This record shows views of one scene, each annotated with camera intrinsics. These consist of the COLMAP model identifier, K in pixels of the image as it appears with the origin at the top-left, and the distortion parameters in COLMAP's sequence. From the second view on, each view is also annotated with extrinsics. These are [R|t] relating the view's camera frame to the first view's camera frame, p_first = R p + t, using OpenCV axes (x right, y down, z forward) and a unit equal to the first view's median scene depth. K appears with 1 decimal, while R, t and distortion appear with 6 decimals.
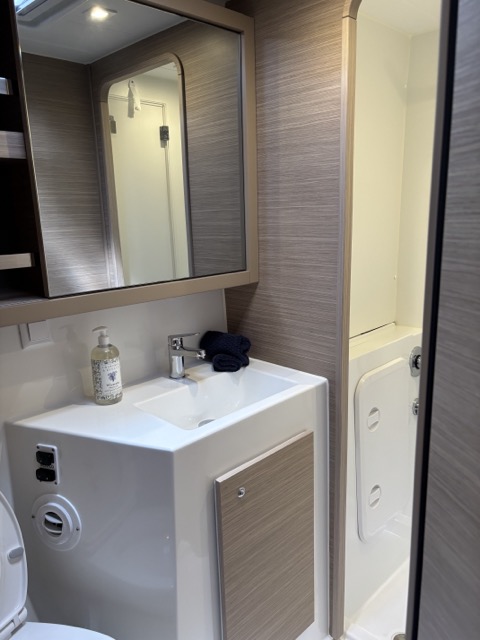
lens RADIAL K [[486.1, 0, 230.1], [0, 486.1, 322.1], [0, 0, 1]] dist [0.037223, -0.059145]
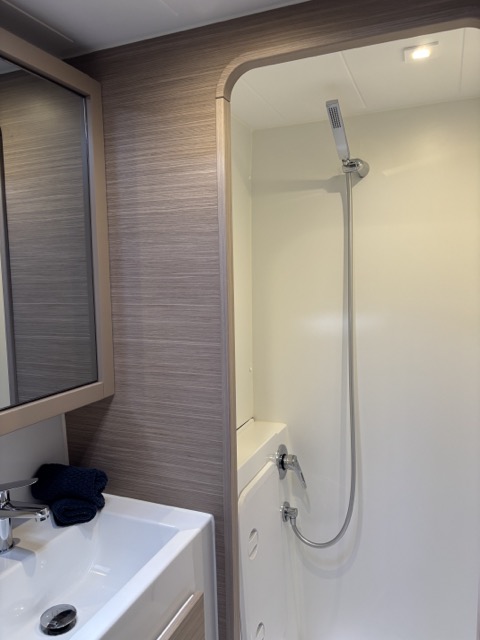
lens RADIAL K [[480.0, 0, 240.0], [0, 480.0, 320.0], [0, 0, 1]] dist [0.045886, -0.062967]
pose [[0.914720, -0.016327, 0.403759, -0.074574], [0.077198, 0.987841, -0.134946, -0.089224], [-0.396646, 0.154607, 0.904858, 0.215263]]
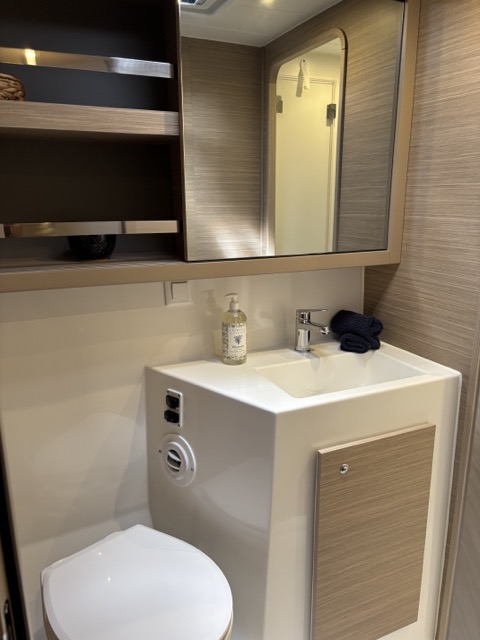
lens RADIAL K [[486.1, 0, 230.1], [0, 486.1, 322.1], [0, 0, 1]] dist [0.037223, -0.059145]
pose [[0.935046, 0.111339, -0.336591, 0.091217], [-0.100965, 0.993720, 0.048229, 0.020726], [0.339847, -0.011113, 0.940415, -0.017236]]
